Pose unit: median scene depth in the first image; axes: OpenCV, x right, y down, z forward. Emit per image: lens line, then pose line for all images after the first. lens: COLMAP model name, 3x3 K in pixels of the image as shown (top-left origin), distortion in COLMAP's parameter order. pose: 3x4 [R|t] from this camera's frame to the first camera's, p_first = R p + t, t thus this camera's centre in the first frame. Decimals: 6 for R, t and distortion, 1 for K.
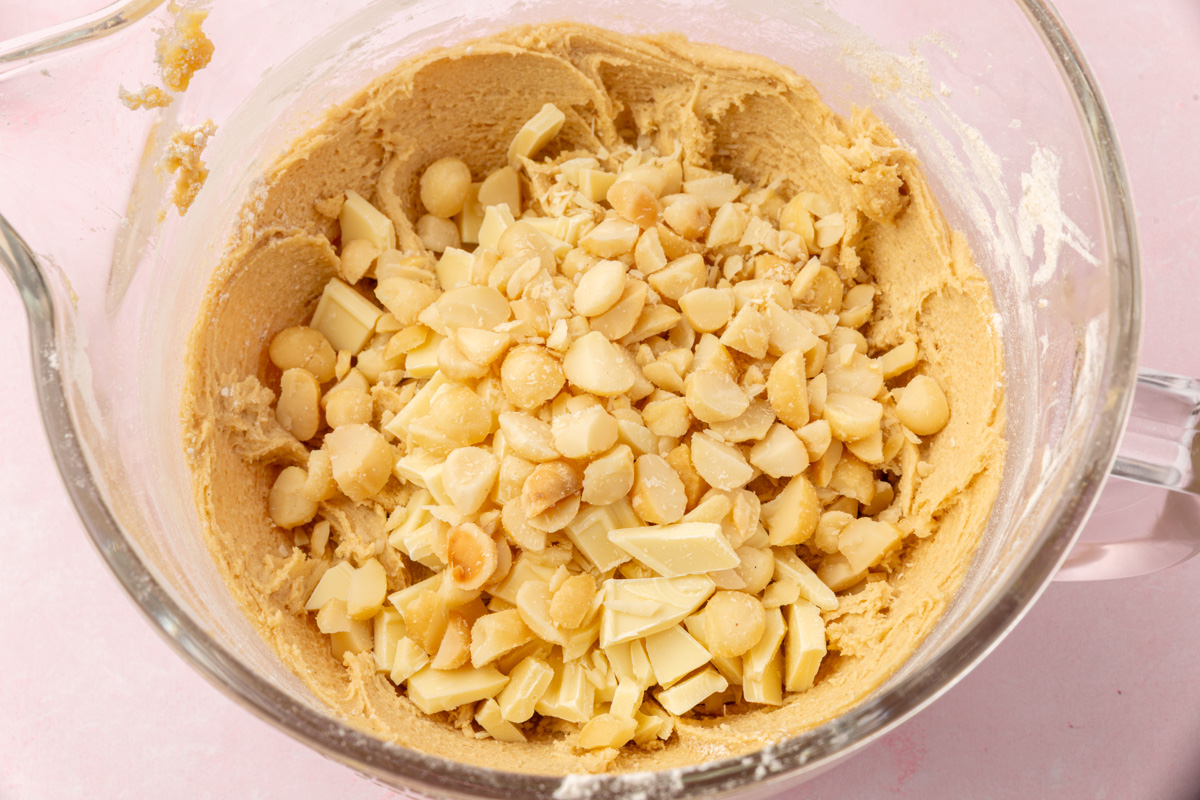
lens RADIAL K [[1800.8, 0, 600.0], [0, 1800.8, 400.0], [0, 0, 1]] dist [-0.103513, 0.051245]
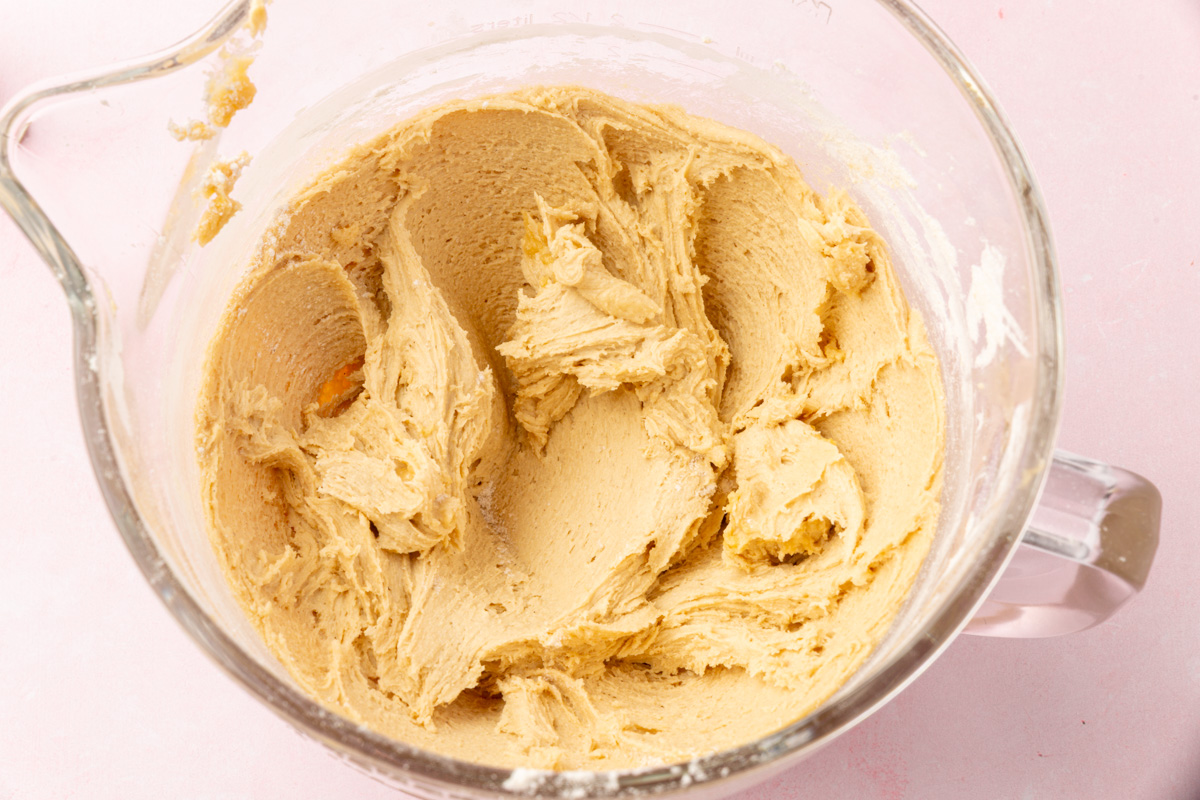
lens RADIAL K [[1800.8, 0, 600.0], [0, 1800.8, 400.0], [0, 0, 1]] dist [-0.103513, 0.051245]
pose [[0.996253, 0.086102, 0.008166, 0.003472], [-0.086015, 0.996238, -0.010513, -0.011594], [-0.009041, 0.009771, 0.999911, -0.100681]]
